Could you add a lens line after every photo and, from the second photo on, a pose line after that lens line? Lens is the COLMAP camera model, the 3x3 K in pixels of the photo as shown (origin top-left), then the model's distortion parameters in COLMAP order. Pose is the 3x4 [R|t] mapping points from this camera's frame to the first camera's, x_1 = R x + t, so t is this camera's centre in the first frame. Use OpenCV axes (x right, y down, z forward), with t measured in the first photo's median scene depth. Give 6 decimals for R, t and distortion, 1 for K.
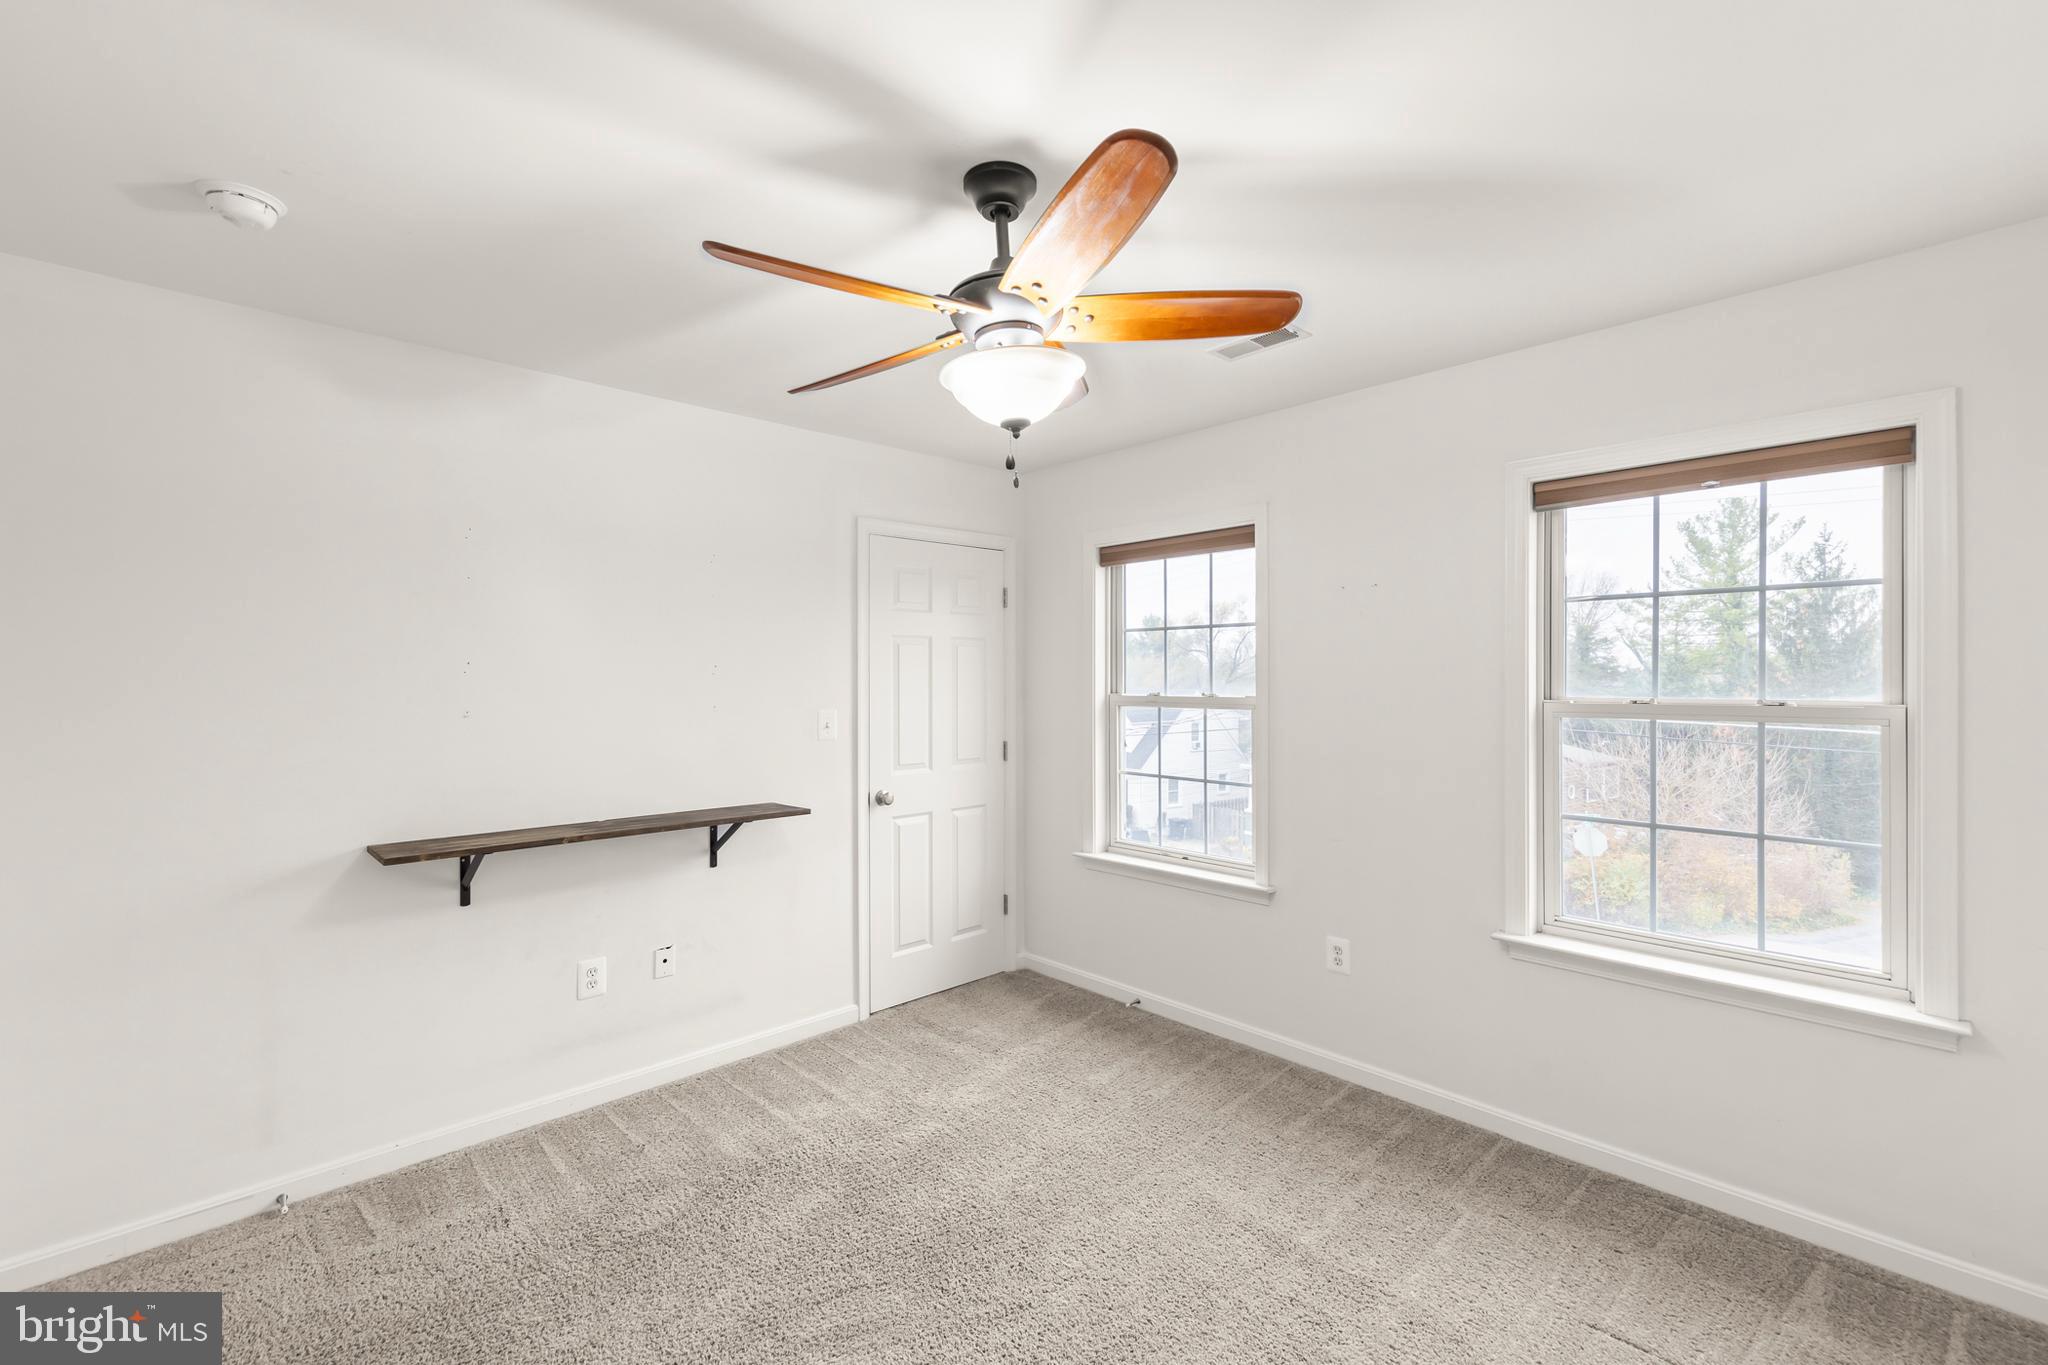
lens RADIAL K [[859.2, 0, 1020.8], [0, 859.2, 673.7], [0, 0, 1]] dist [0.002543, 0.000335]
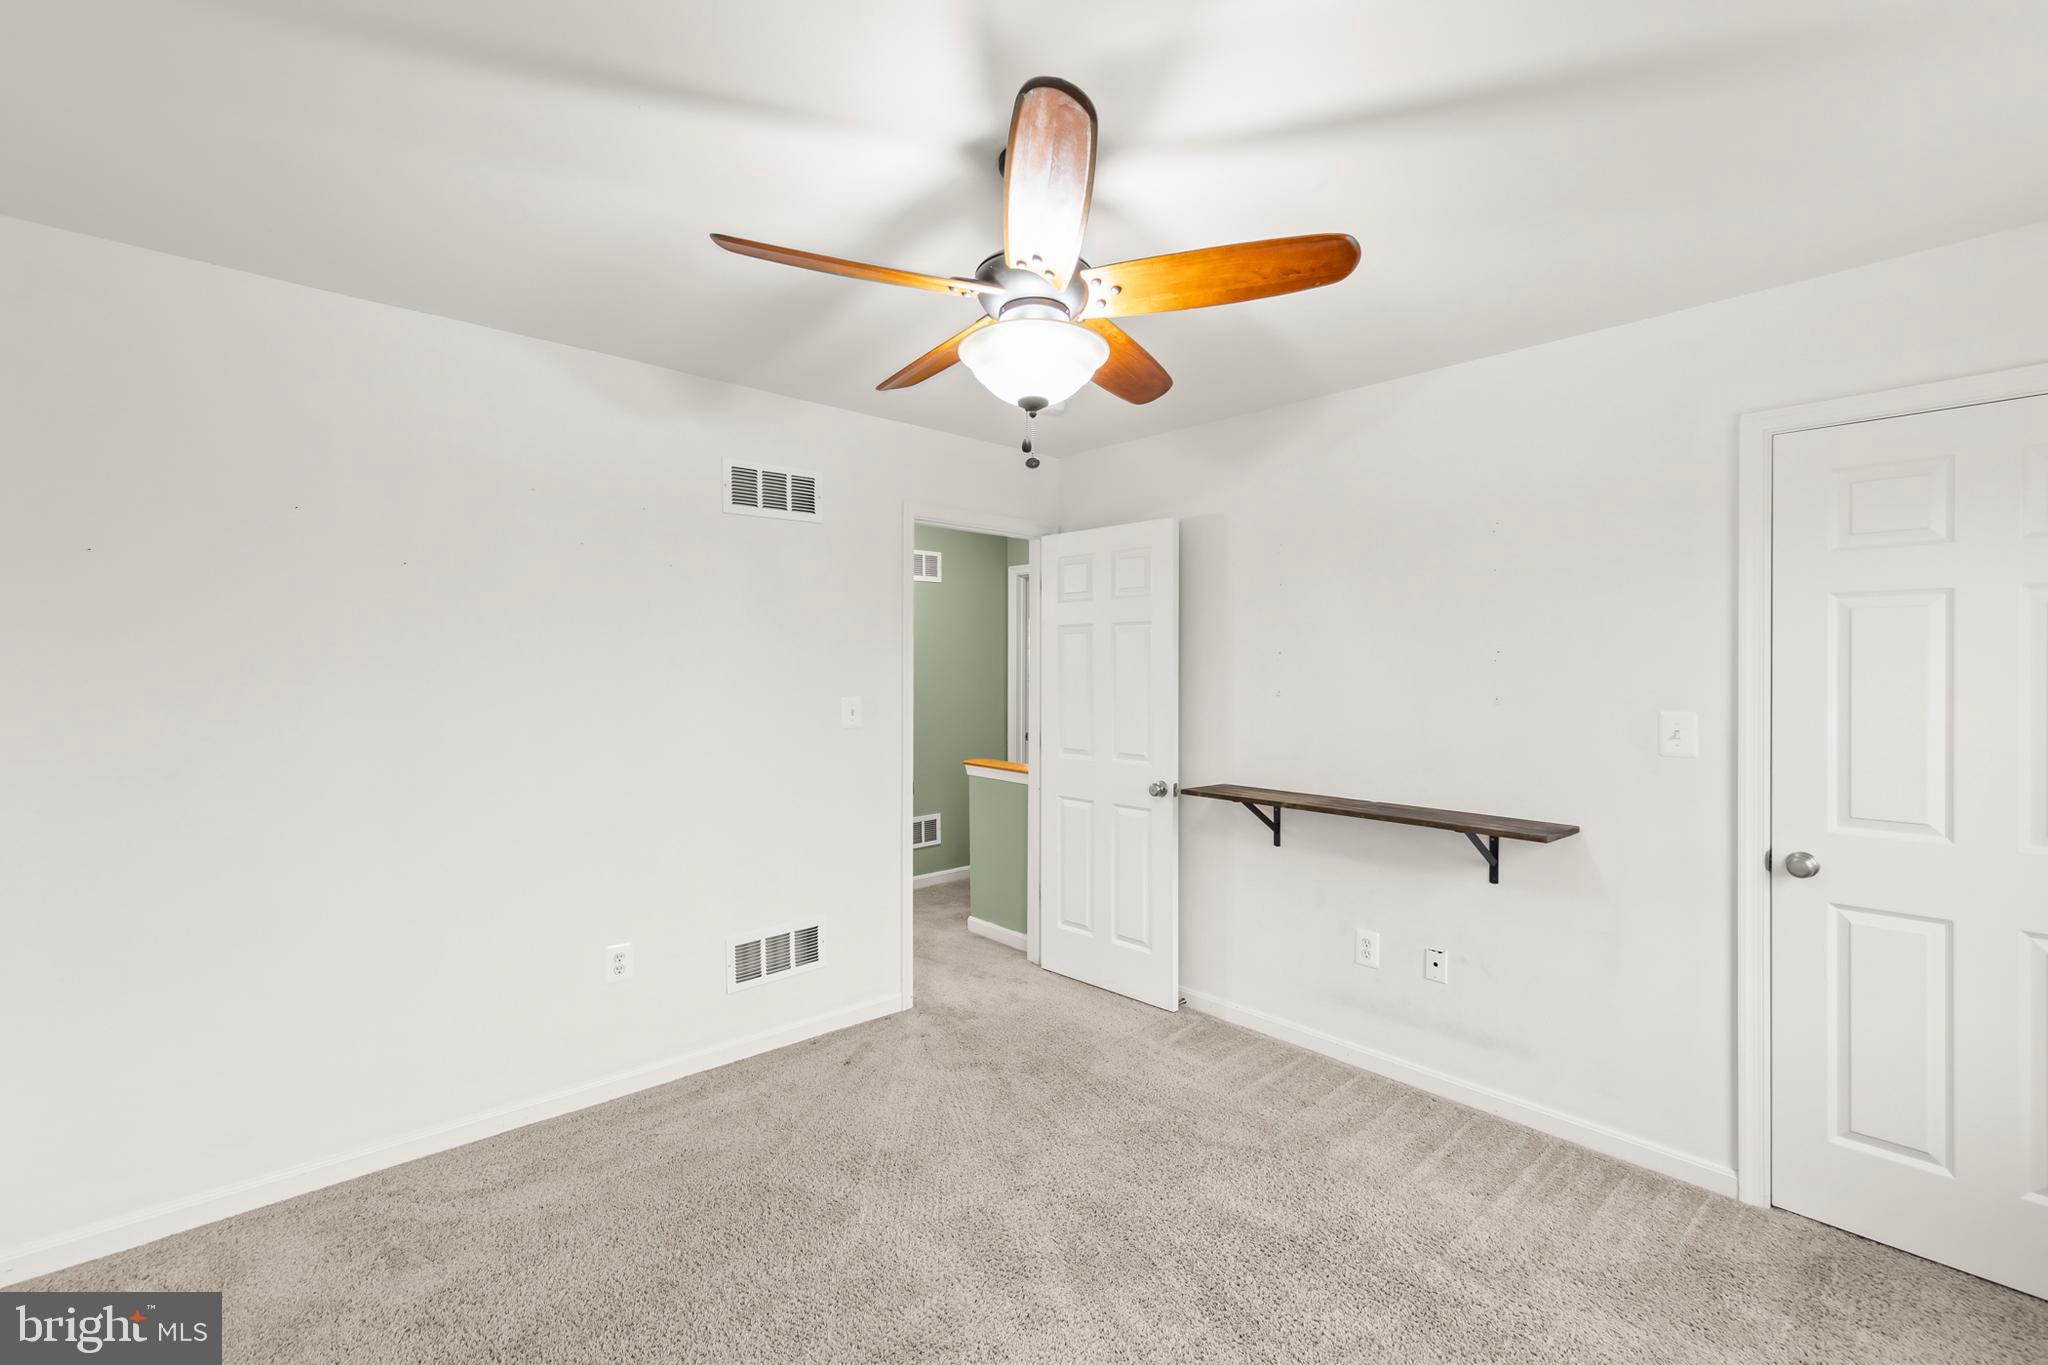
lens RADIAL K [[889.7, 0, 1022.9], [0, 889.7, 656.9], [0, 0, 1]] dist [-0.001188, -0.000270]
pose [[-0.006188, -0.004400, -0.999971, 0.493434], [0.003077, 0.999986, -0.004419, -0.000681], [0.999976, -0.003104, -0.006174, 0.481974]]
